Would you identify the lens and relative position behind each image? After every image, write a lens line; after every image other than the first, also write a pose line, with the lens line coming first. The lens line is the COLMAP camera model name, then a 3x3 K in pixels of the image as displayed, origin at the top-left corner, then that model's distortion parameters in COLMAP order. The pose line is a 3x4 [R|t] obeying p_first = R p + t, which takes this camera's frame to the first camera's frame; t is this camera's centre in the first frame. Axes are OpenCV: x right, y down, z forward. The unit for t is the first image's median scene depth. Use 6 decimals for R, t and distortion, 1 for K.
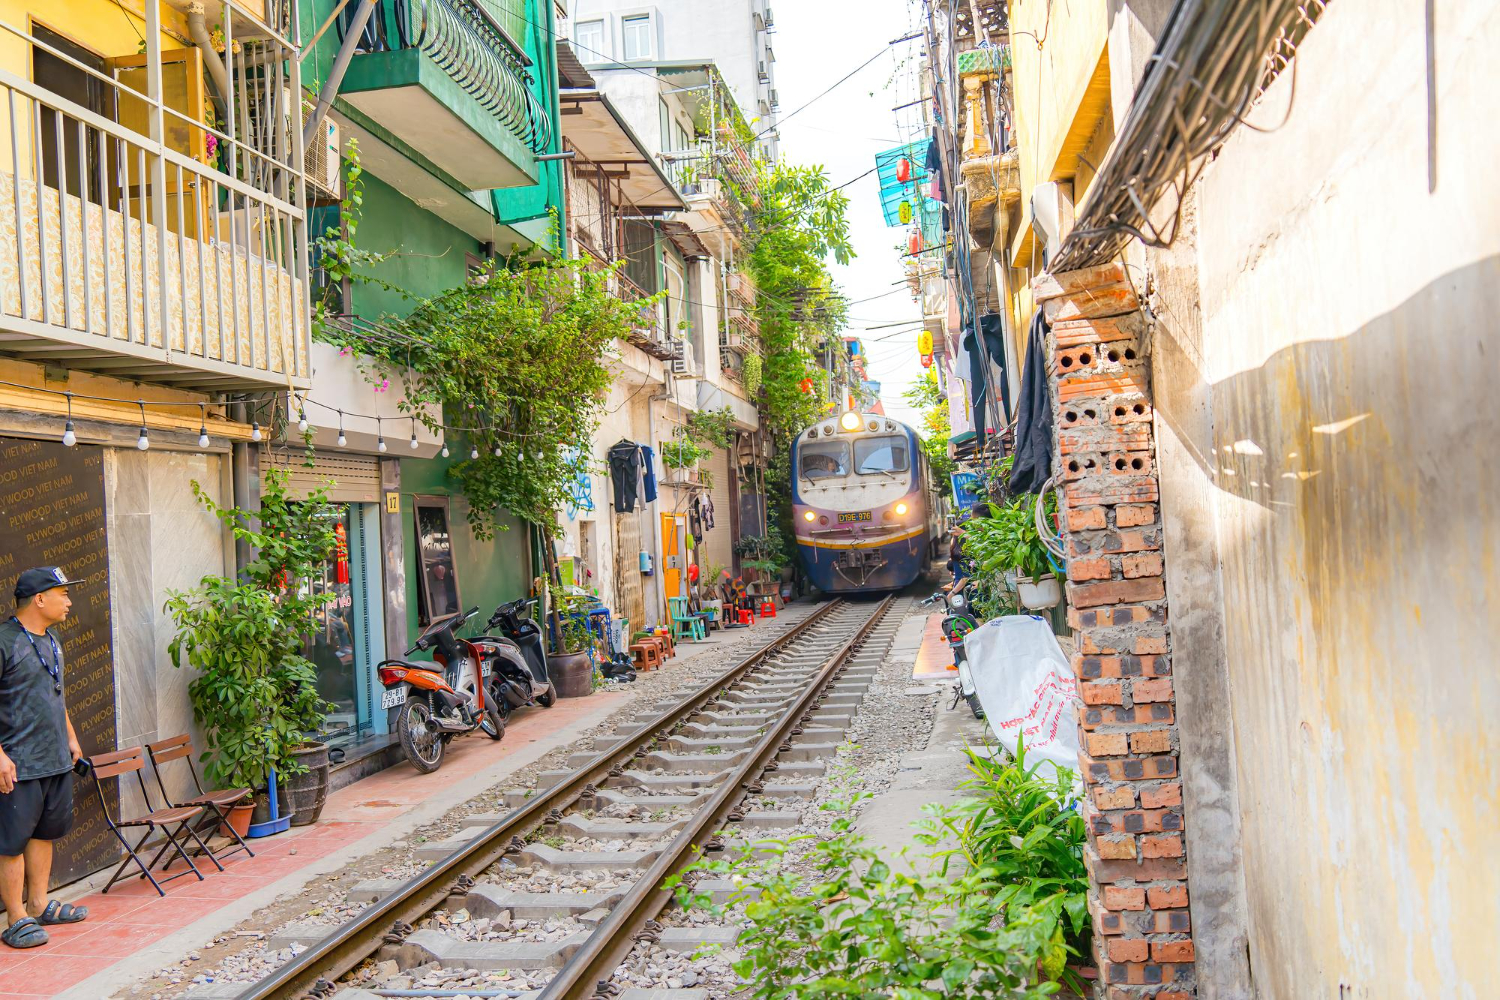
lens RADIAL K [[1118.1, 0, 750.0], [0, 1118.1, 500.0], [0, 0, 1]] dist [-0.002812, -0.000516]
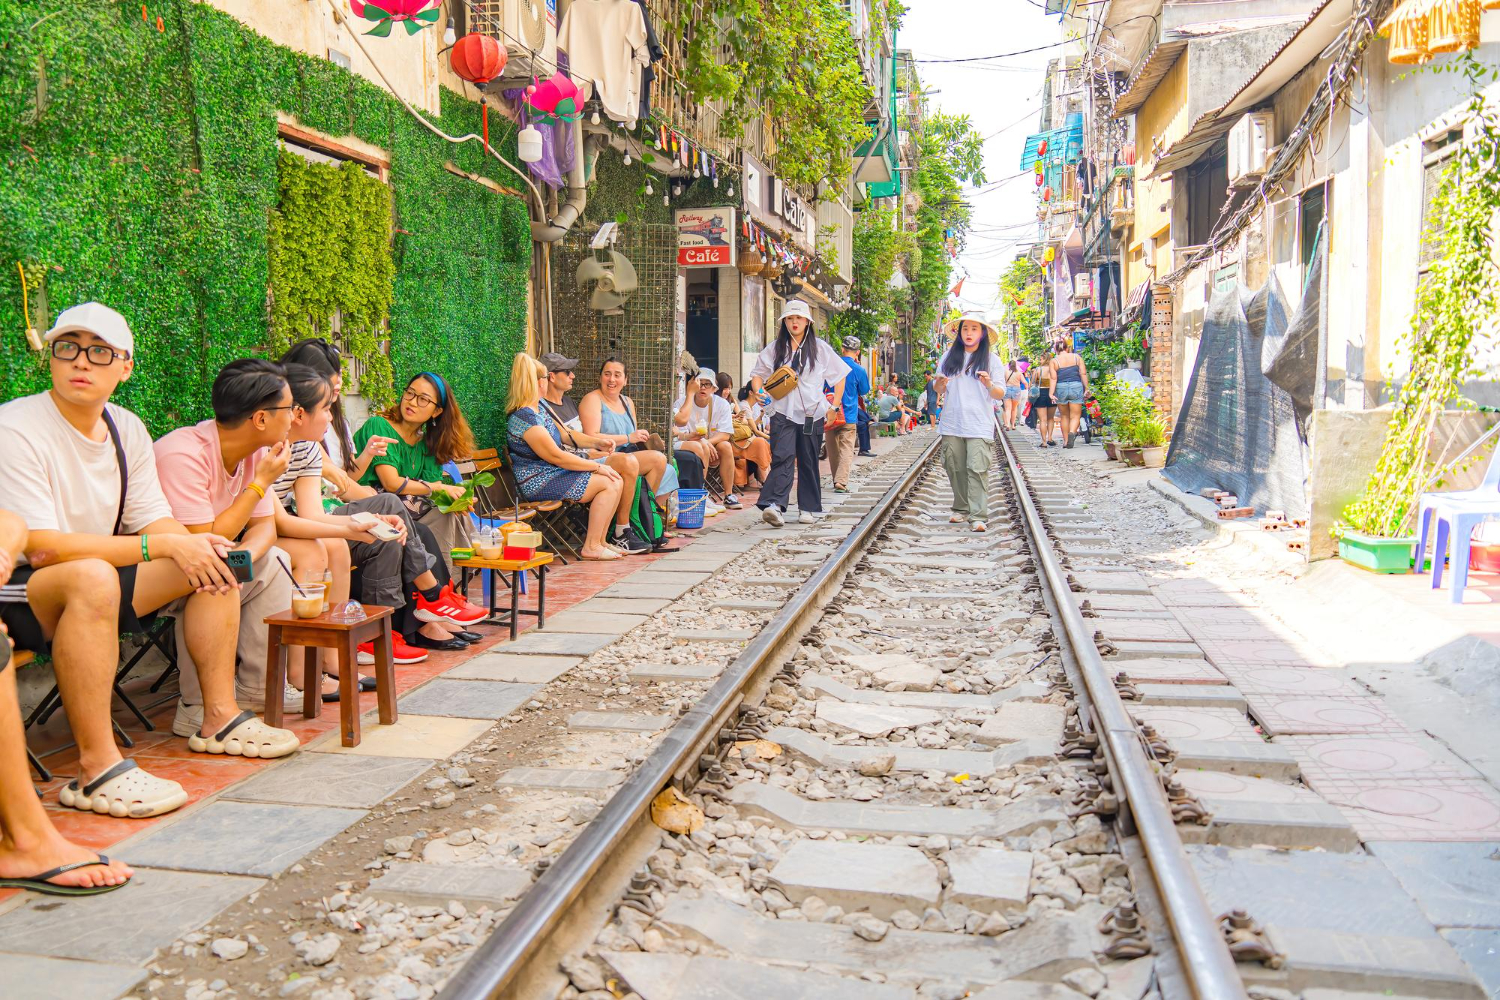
lens RADIAL K [[1205.4, 0, 743.8], [0, 1205.4, 501.1], [0, 0, 1]] dist [0.007723, -0.005811]
pose [[0.999011, 0.044367, 0.002971, -0.661516], [-0.044420, 0.992681, 0.112297, 0.099986], [0.002033, -0.112318, 0.993670, -1.924370]]
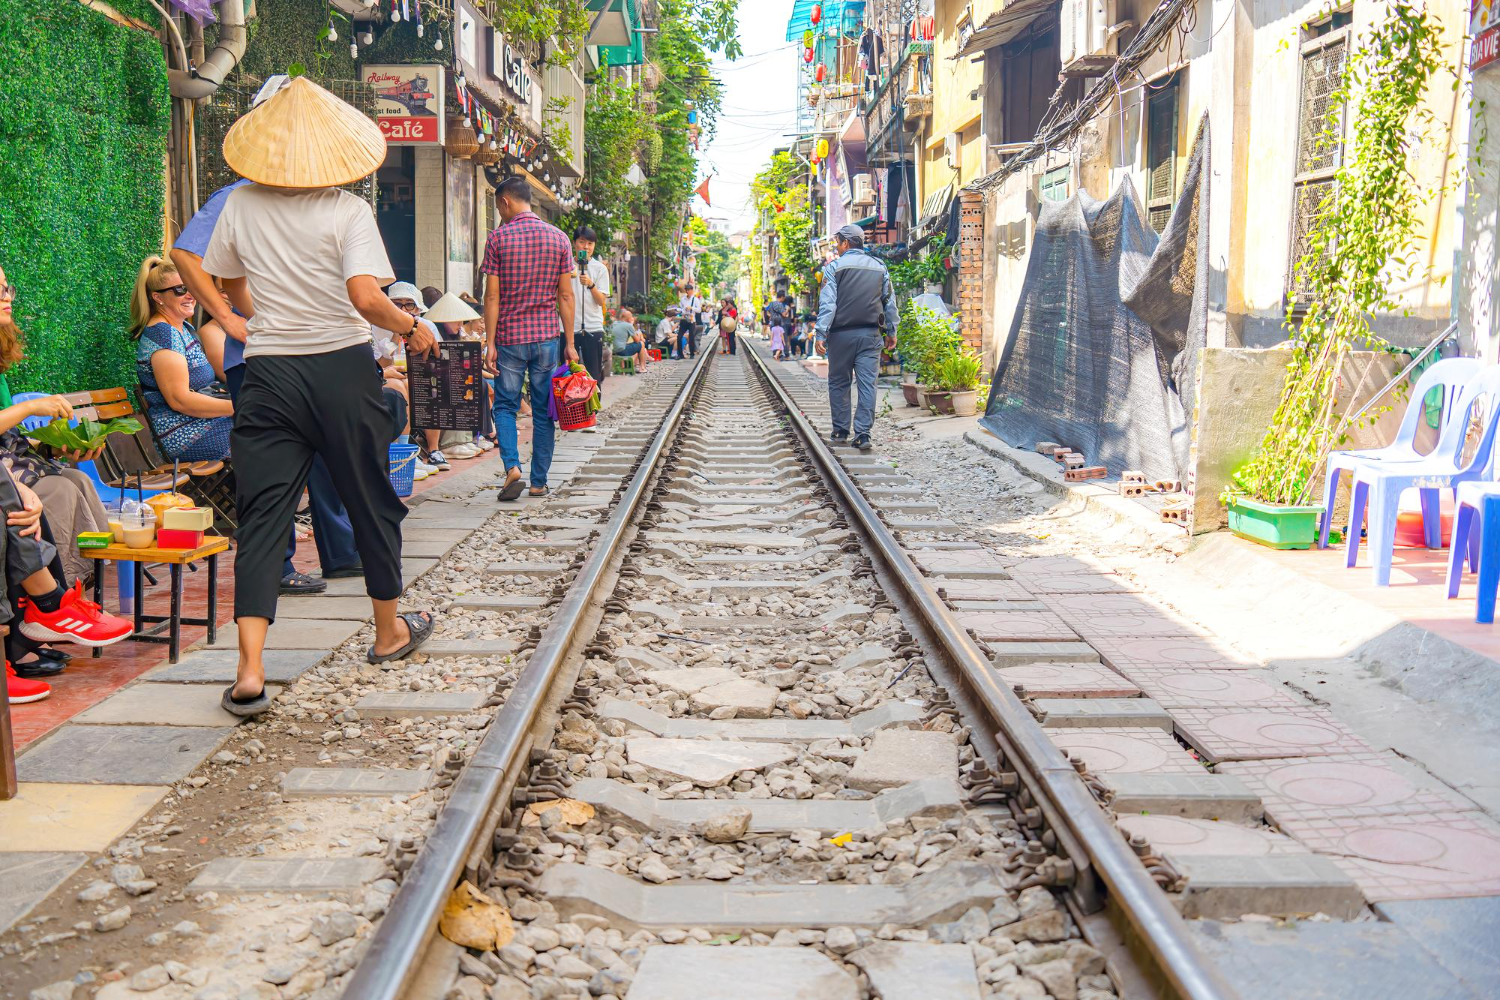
lens RADIAL K [[1519.7, 0, 734.3], [0, 1519.7, 503.1], [0, 0, 1]] dist [0.004113, -0.012534]
pose [[0.978000, 0.036443, 0.205397, -0.701521], [-0.064654, 0.989091, 0.132360, 0.104377], [-0.198333, -0.142728, 0.969687, -1.866446]]
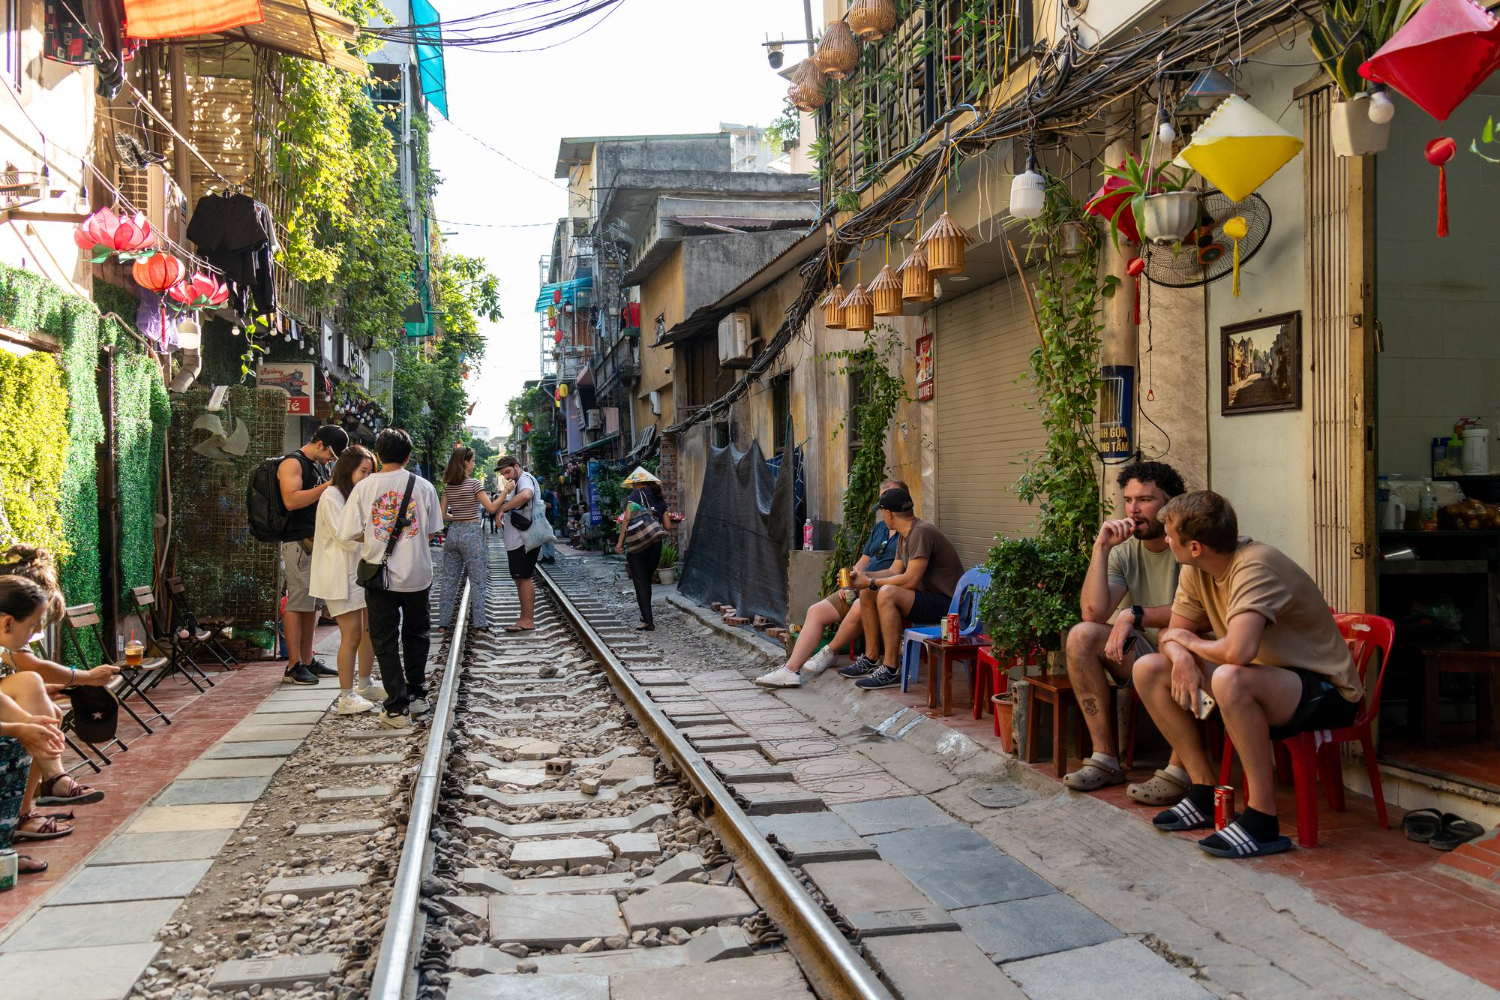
lens RADIAL K [[1205.4, 0, 743.8], [0, 1205.4, 501.1], [0, 0, 1]] dist [0.007723, -0.005811]
pose [[0.916847, 0.046954, 0.396467, -0.814873], [-0.051597, 0.998667, 0.001047, 0.059510], [-0.395890, -0.021416, 0.918048, -2.225107]]
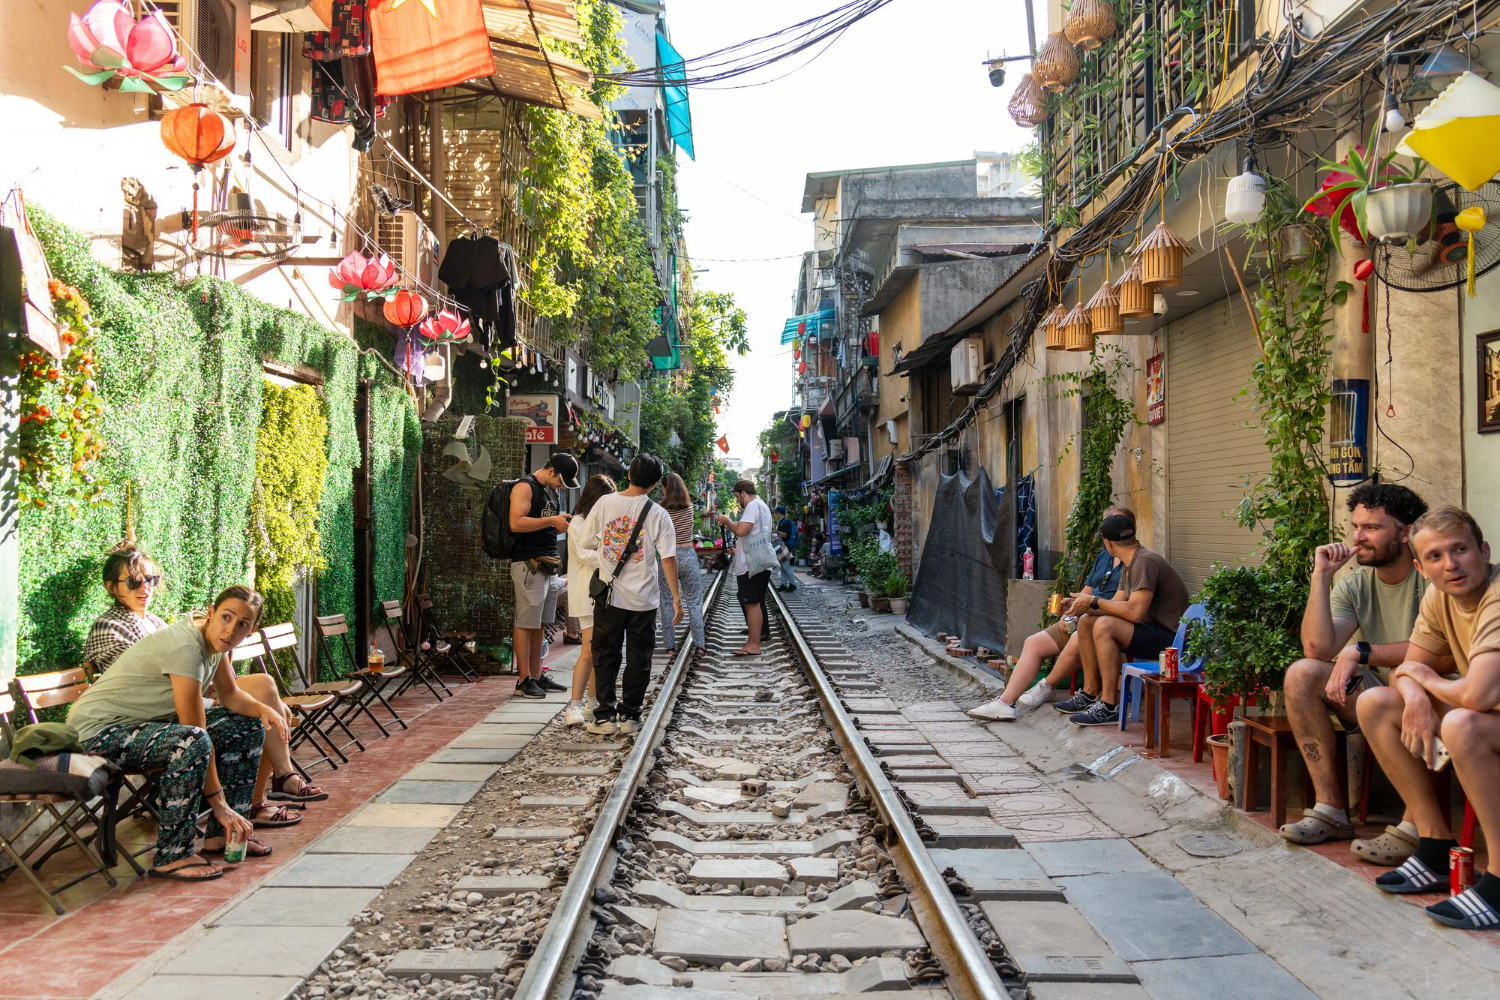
lens RADIAL K [[1205.4, 0, 743.8], [0, 1205.4, 501.1], [0, 0, 1]] dist [0.007723, -0.005811]
pose [[0.978584, 0.063166, 0.195915, -0.770213], [-0.061711, 0.998002, -0.013526, 0.064369], [-0.196378, 0.001146, 0.980528, -2.232022]]
